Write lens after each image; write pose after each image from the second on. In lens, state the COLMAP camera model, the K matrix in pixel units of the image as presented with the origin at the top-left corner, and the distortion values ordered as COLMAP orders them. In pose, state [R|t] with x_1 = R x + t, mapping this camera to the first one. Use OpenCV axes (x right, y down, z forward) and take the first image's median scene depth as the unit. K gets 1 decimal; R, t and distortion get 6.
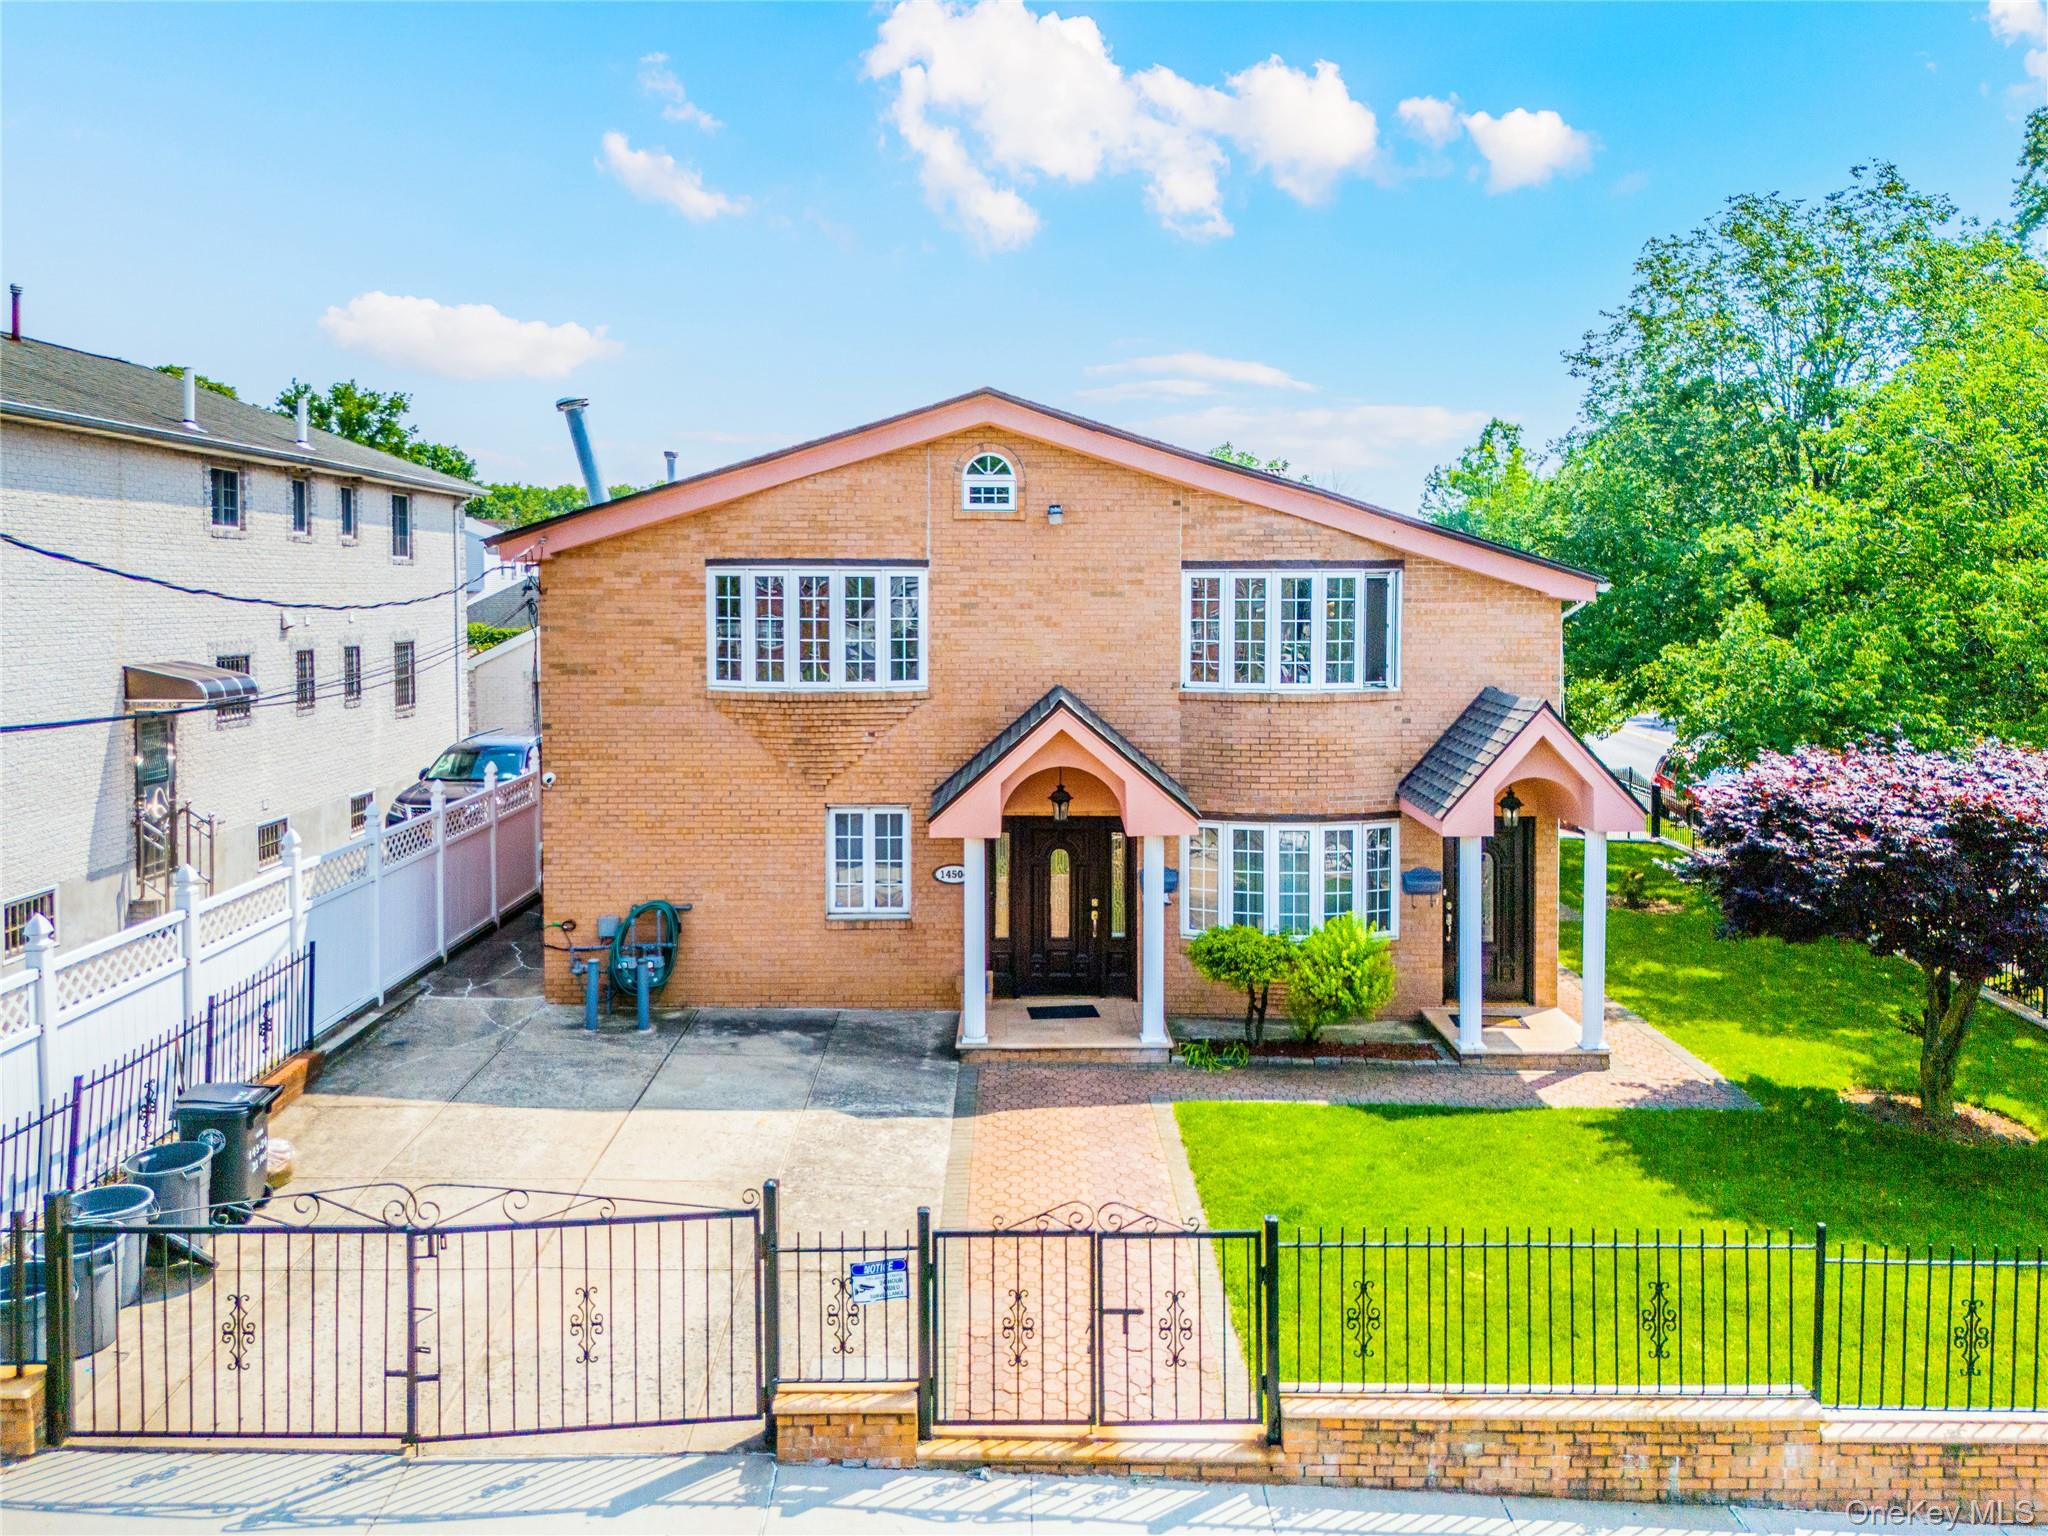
lens RADIAL K [[1540.8, 0, 1029.7], [0, 1540.8, 659.9], [0, 0, 1]] dist [0.093111, -0.066610]
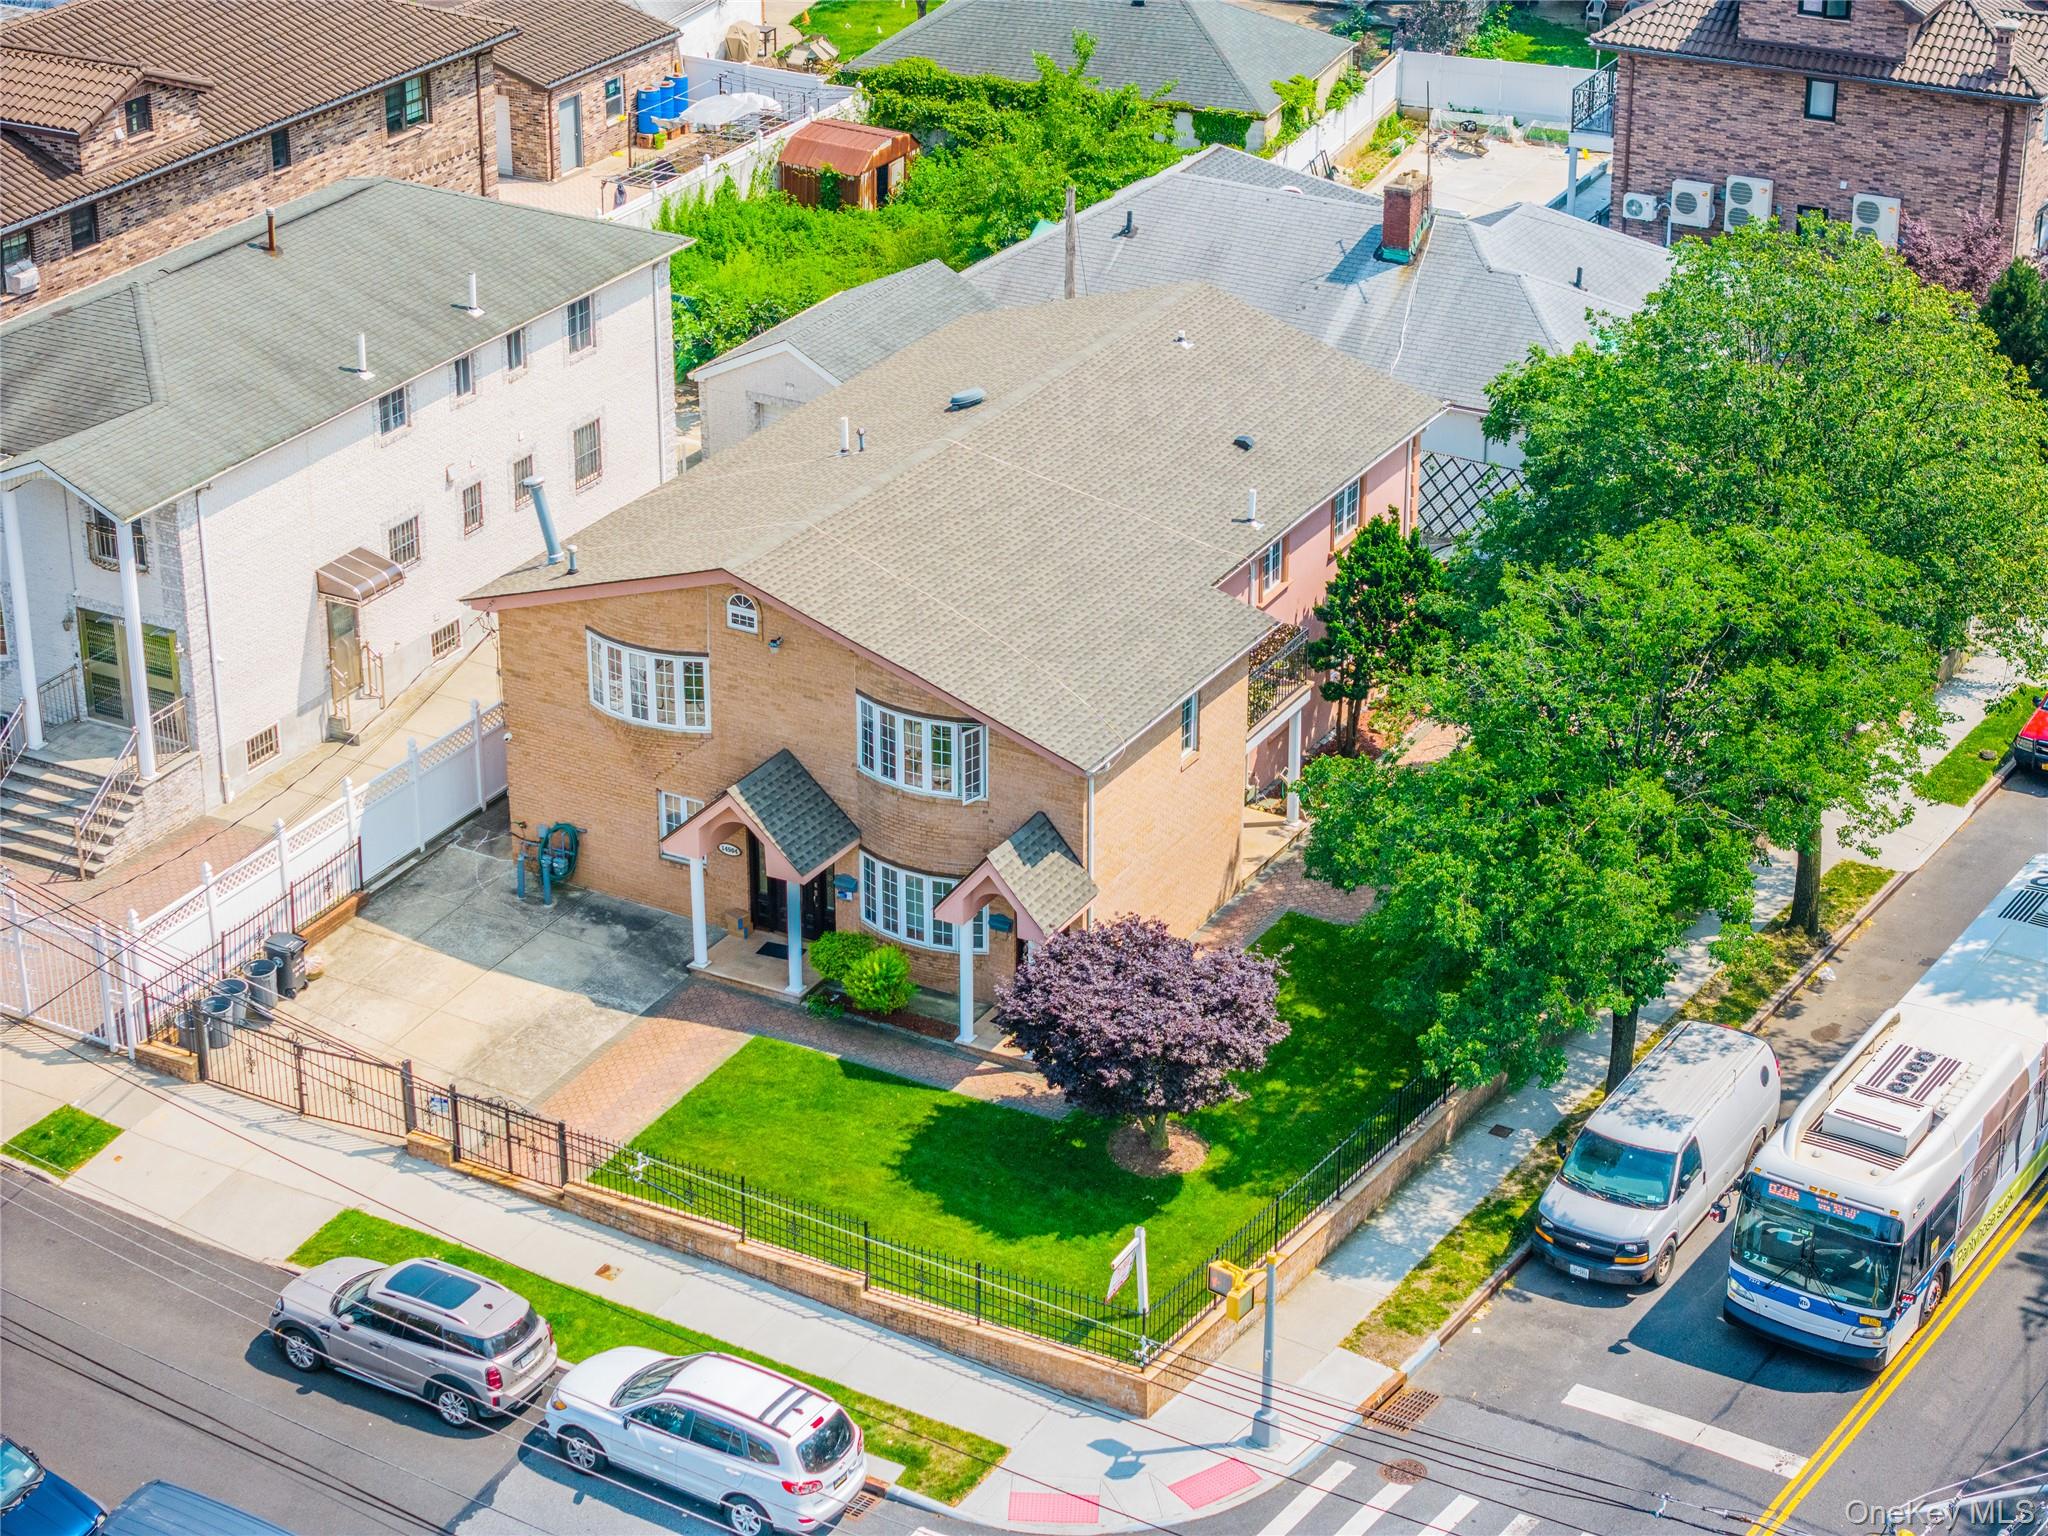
lens RADIAL K [[4088.7, 0, 1024.0], [0, 4088.7, 768.0], [0, 0, 1]] dist [-0.347085, 2.051857]
pose [[0.870908, 0.209238, -0.444678, 2.091525], [-0.022533, 0.920886, 0.389181, -1.593311], [0.490929, -0.328920, 0.806722, -2.178017]]
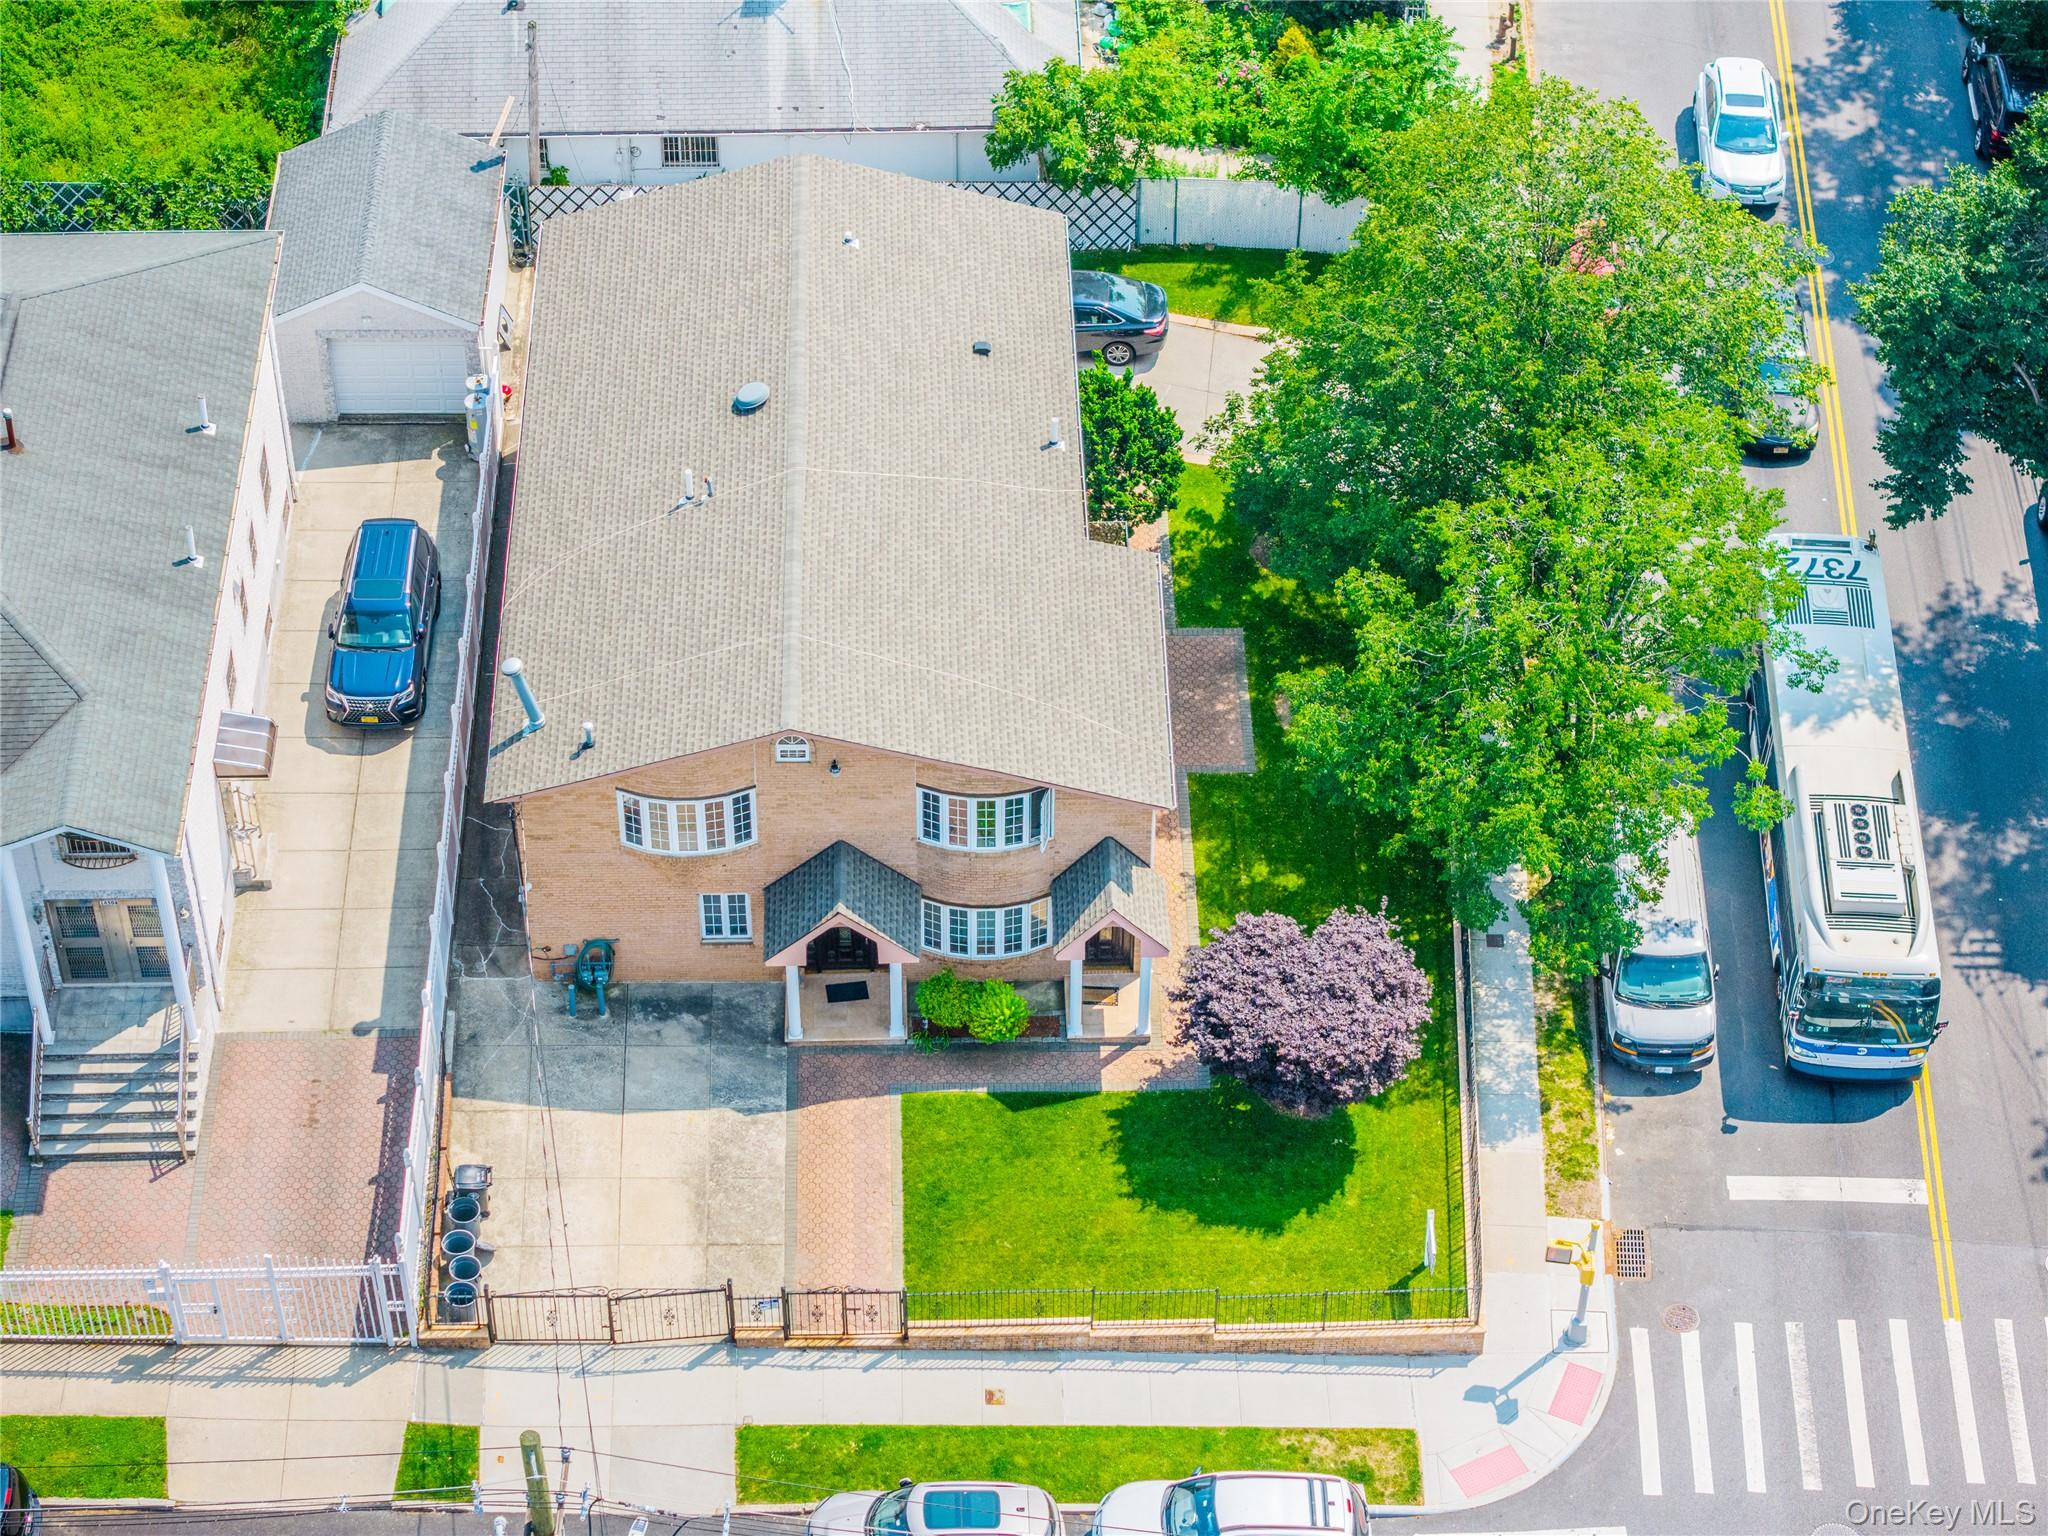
lens RADIAL K [[4271.7, 0, 1024.0], [0, 4271.7, 768.0], [0, 0, 1]] dist [-0.236897, 0.561478]
pose [[0.999783, -0.011076, 0.017634, 0.141768], [-0.003364, 0.749793, 0.661664, -3.180569], [-0.020550, -0.661580, 0.749593, -2.431859]]
